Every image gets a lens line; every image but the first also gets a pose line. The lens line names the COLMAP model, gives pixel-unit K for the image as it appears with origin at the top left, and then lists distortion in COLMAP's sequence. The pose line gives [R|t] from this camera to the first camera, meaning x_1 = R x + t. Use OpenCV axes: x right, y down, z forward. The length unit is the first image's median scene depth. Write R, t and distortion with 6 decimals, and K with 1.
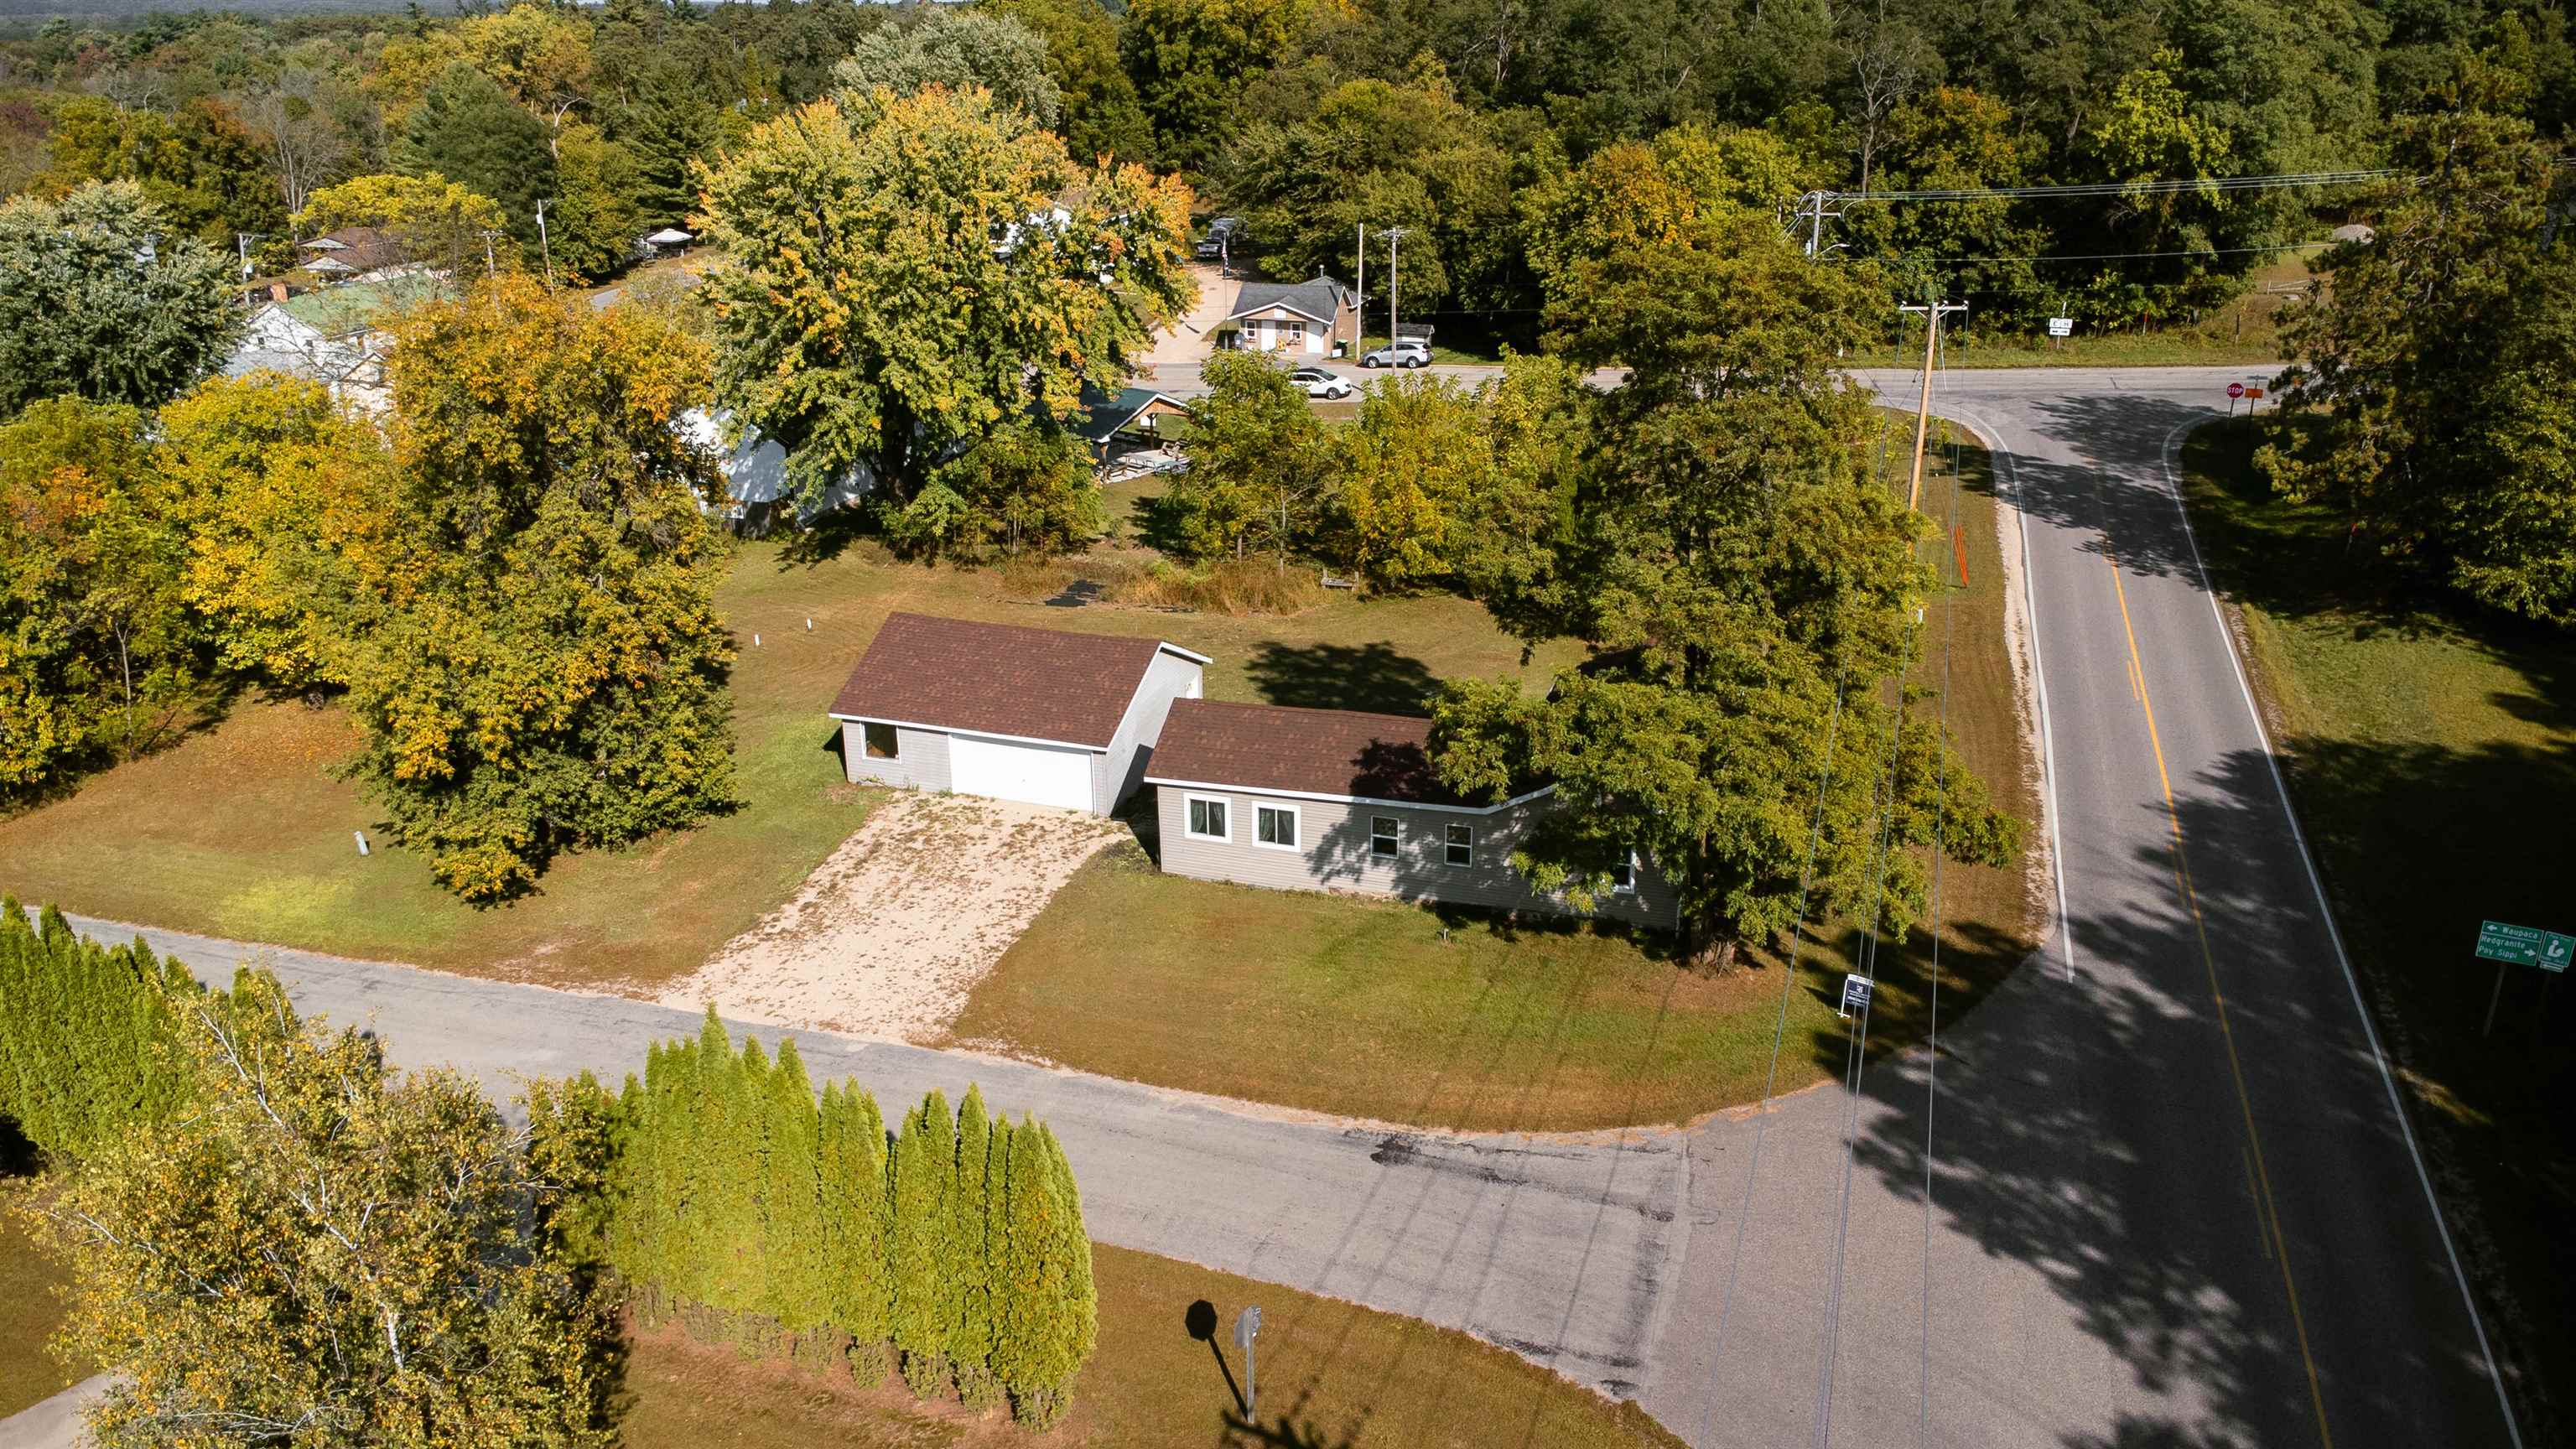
lens RADIAL K [[1848.5, 0, 1288.0], [0, 1848.5, 724.5], [0, 0, 1]] dist [0.041826, -0.054262]
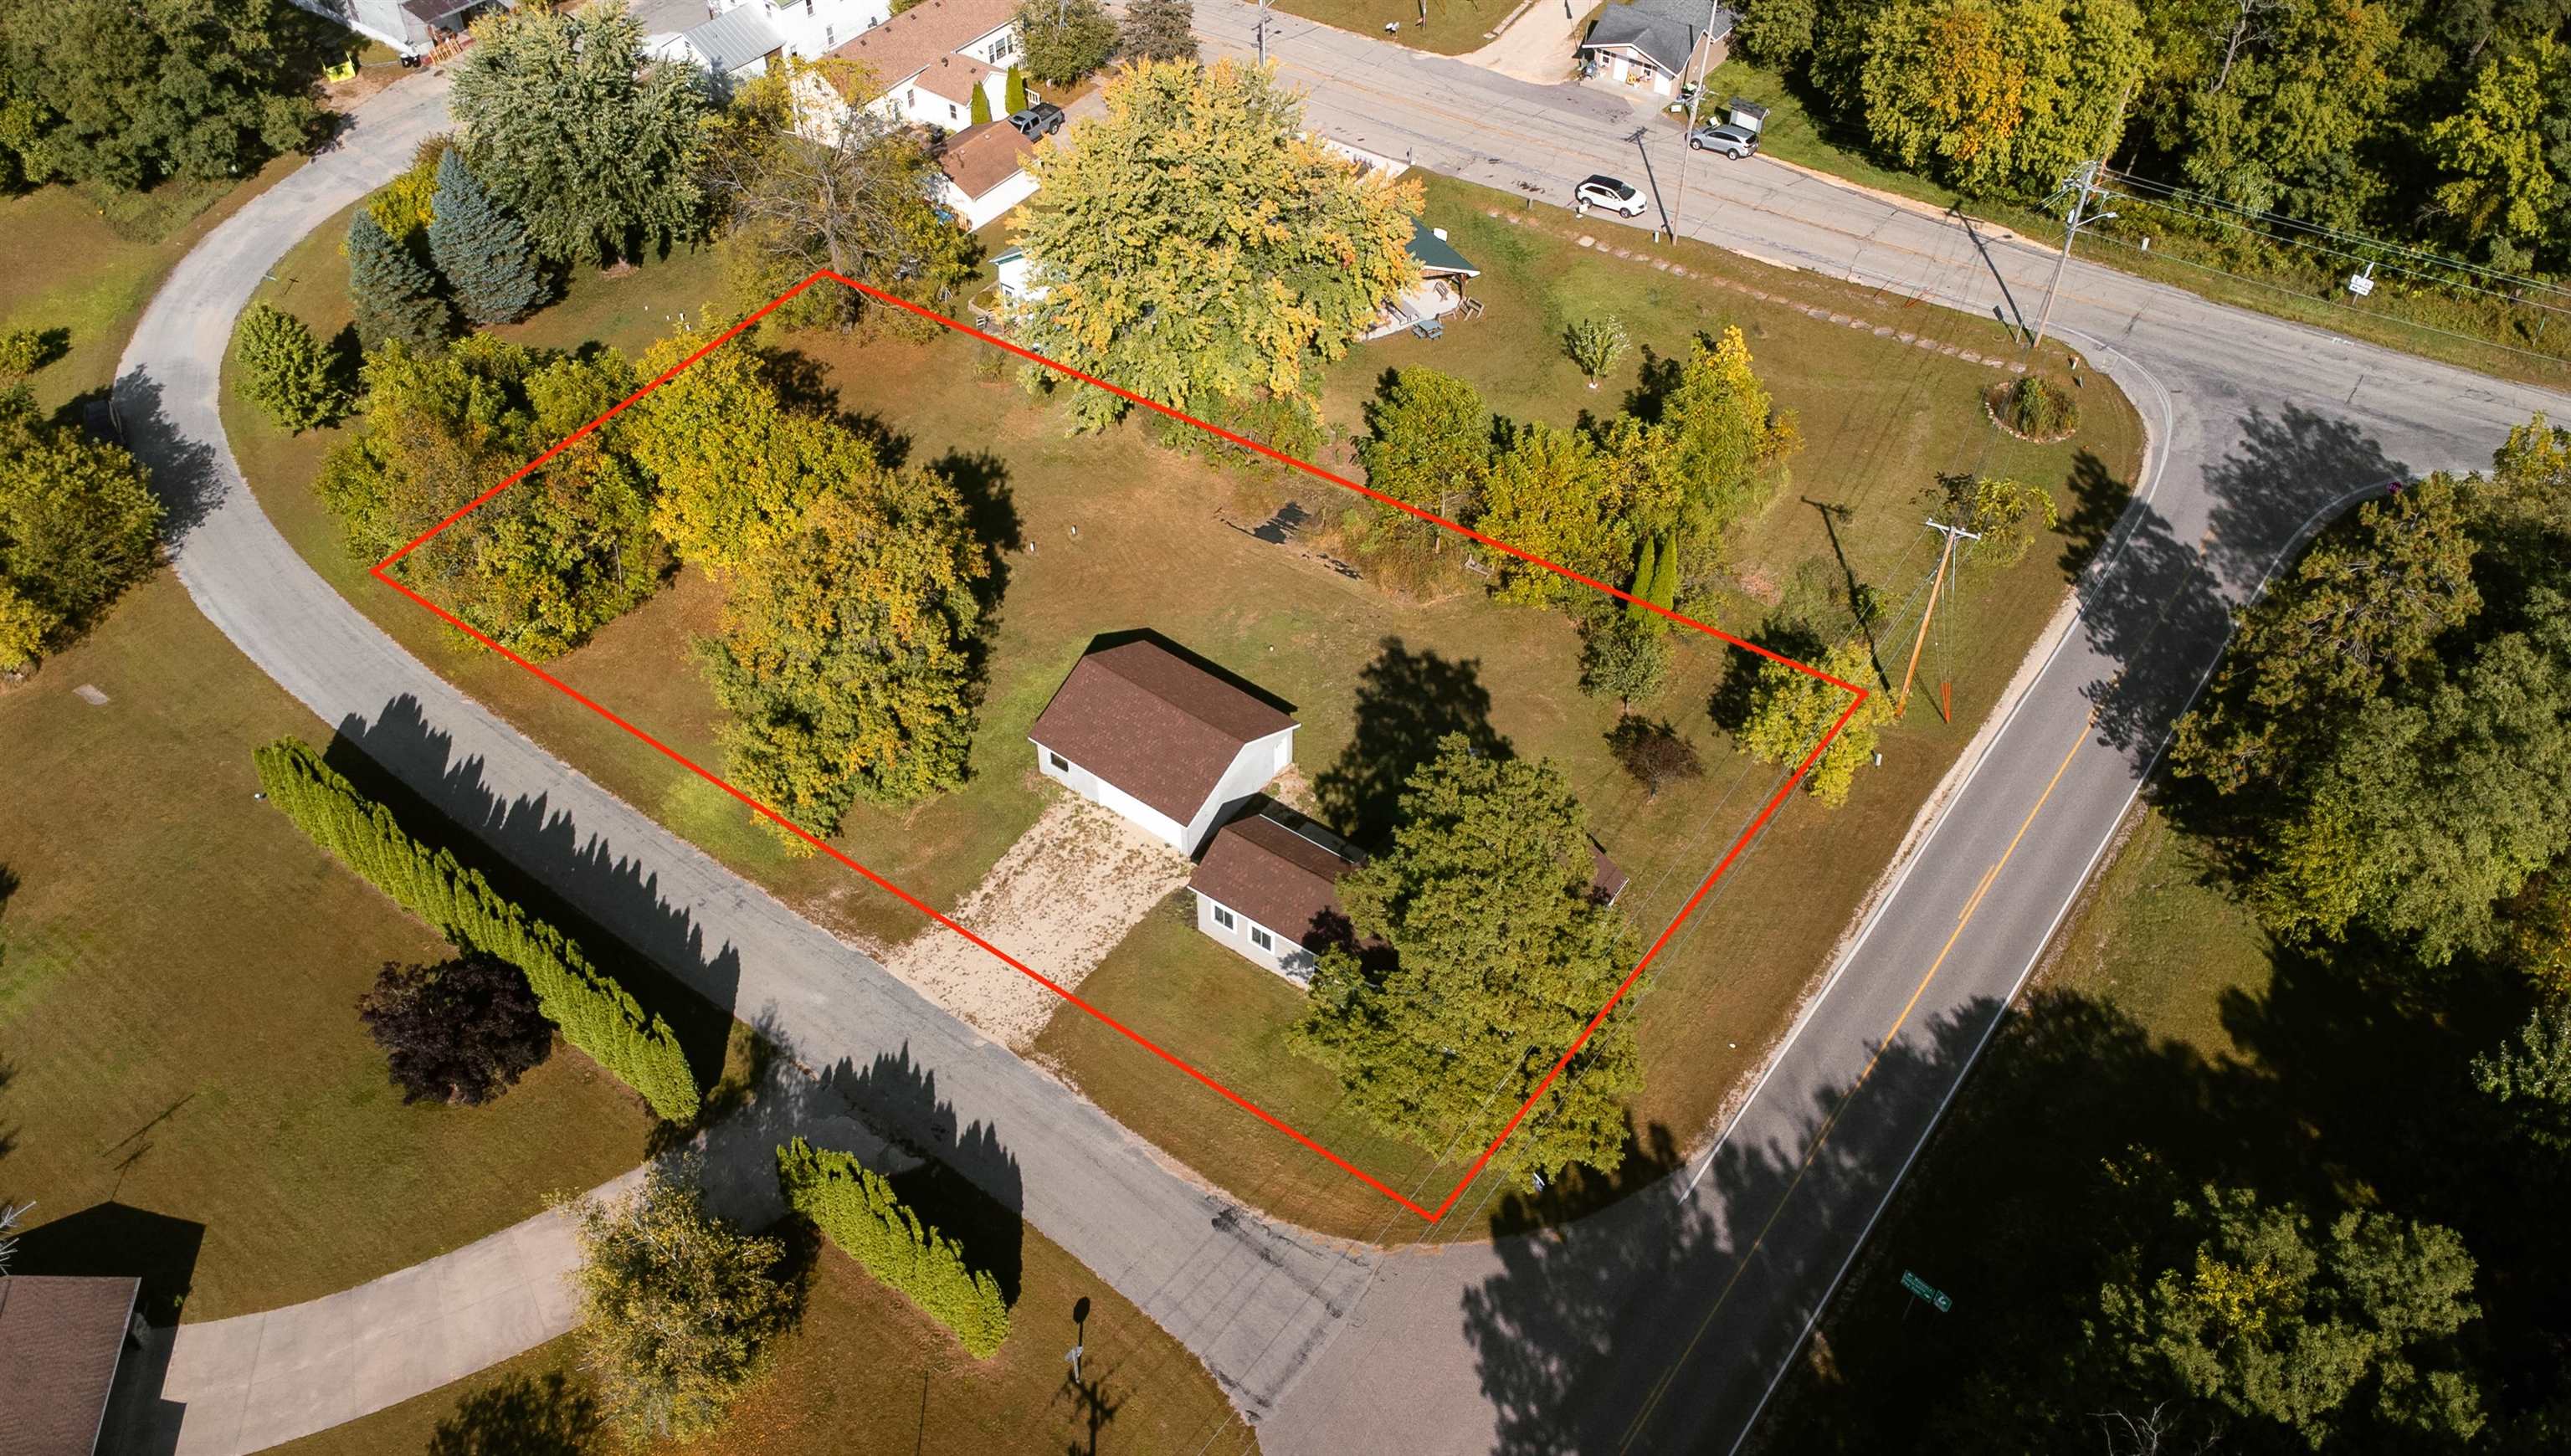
lens RADIAL K [[2074.5, 0, 1285.5], [0, 2074.5, 728.0], [0, 0, 1]] dist [0.017161, 0.002694]
pose [[0.950966, 0.225864, -0.211305, 0.340362], [-0.122145, 0.901894, 0.414327, -0.826484], [0.284156, -0.368201, 0.885259, -0.472486]]
